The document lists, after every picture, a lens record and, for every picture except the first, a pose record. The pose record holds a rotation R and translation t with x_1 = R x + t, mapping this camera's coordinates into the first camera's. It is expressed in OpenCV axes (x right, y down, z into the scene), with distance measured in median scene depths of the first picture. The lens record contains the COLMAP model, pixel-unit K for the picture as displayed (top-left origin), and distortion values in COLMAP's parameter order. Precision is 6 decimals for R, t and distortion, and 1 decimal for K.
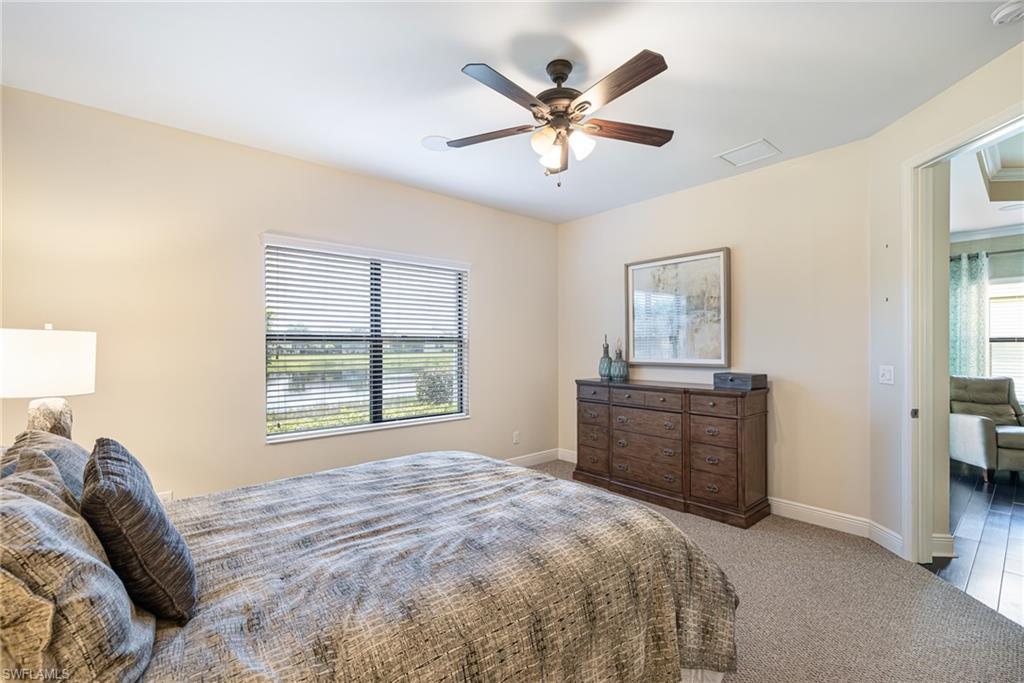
lens RADIAL K [[447.1, 0, 514.0], [0, 447.1, 342.6], [0, 0, 1]] dist [-0.004531, 0.001368]
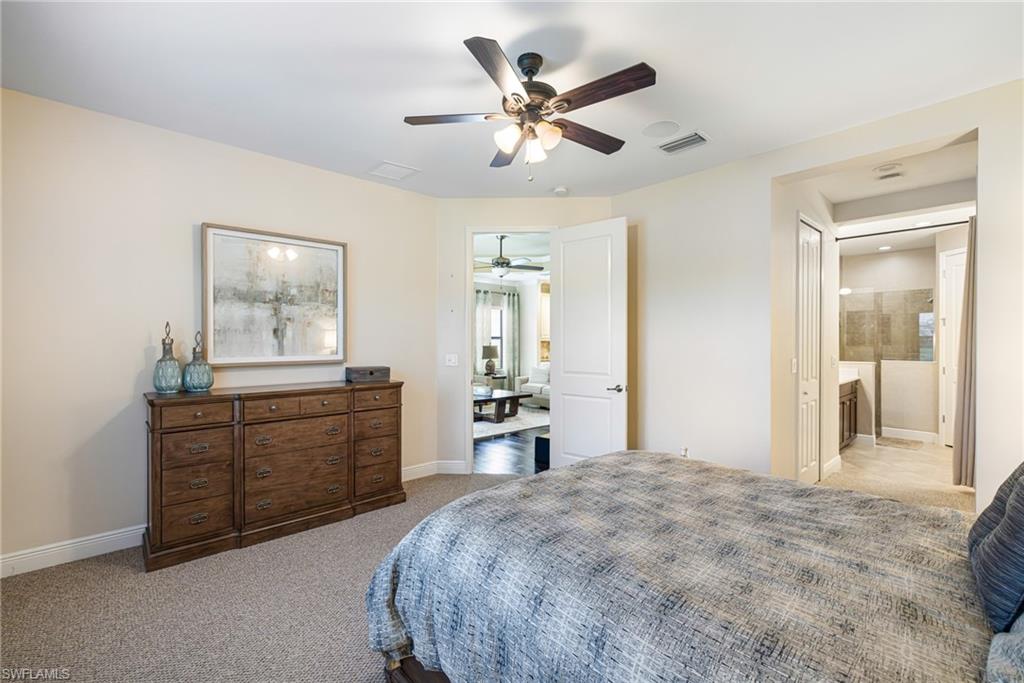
lens RADIAL K [[447.1, 0, 497.0], [0, 447.1, 341.6], [0, 0, 1]] dist [-0.004531, 0.001368]
pose [[-0.018427, 0.001640, 0.999829, -0.547392], [-0.004693, 0.999987, -0.001727, 0.008342], [-0.999819, -0.004724, -0.018419, 0.684803]]
